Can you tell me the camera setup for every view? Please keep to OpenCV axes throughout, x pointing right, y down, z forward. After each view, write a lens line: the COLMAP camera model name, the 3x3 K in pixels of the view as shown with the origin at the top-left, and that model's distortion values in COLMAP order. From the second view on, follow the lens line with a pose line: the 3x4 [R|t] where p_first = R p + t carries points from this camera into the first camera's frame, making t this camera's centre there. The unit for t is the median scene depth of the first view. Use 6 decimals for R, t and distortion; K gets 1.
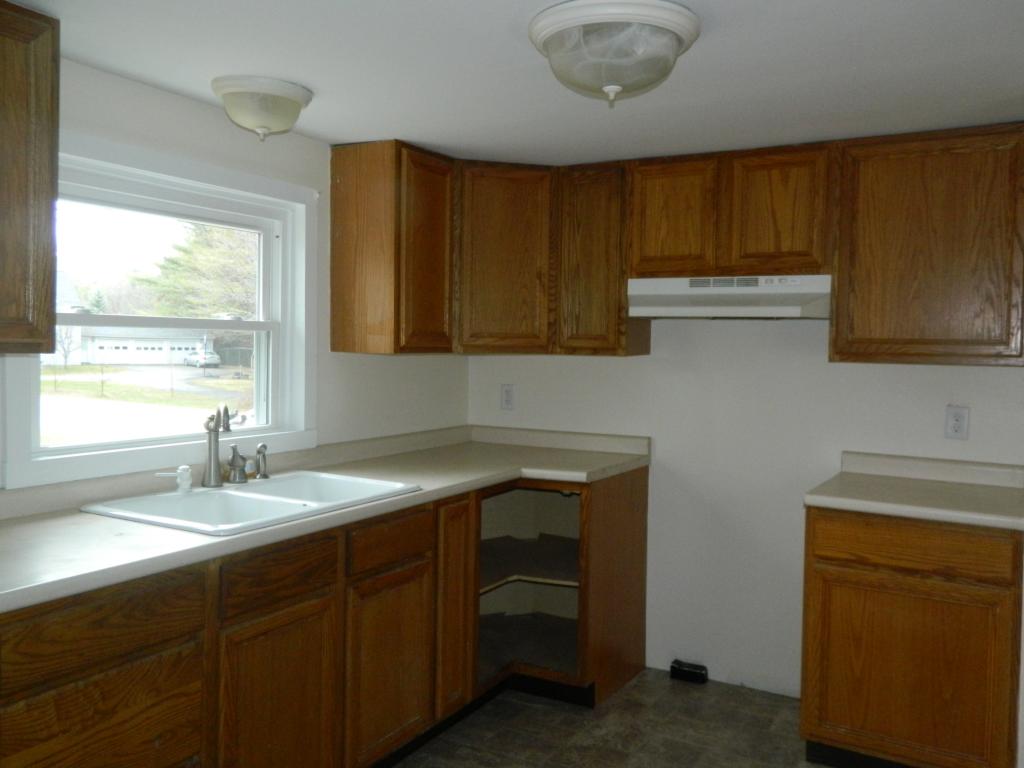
lens RADIAL K [[874.8, 0, 508.8], [0, 874.8, 381.7], [0, 0, 1]] dist [0.027491, -0.009556]
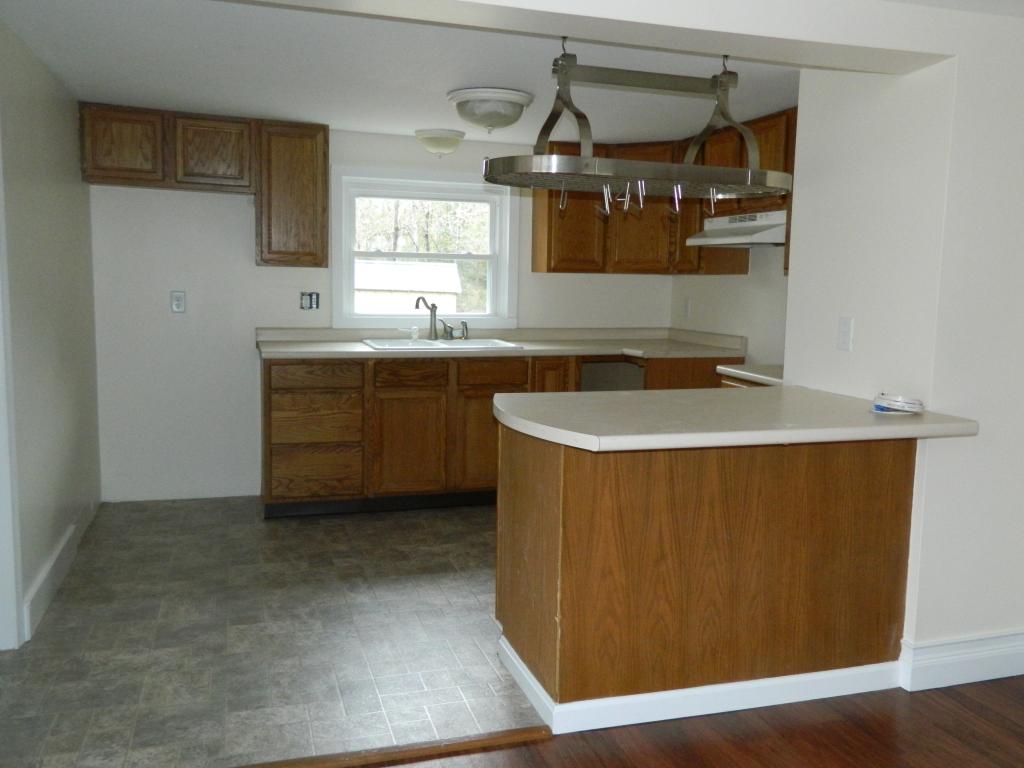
lens RADIAL K [[867.3, 0, 512.0], [0, 867.3, 384.0], [0, 0, 1]] dist [0.037456, 0.002786]
pose [[0.740207, 0.077705, -0.667874, 0.934406], [-0.034179, 0.996364, 0.078043, 0.051787], [0.671509, -0.034941, 0.740172, -0.267717]]
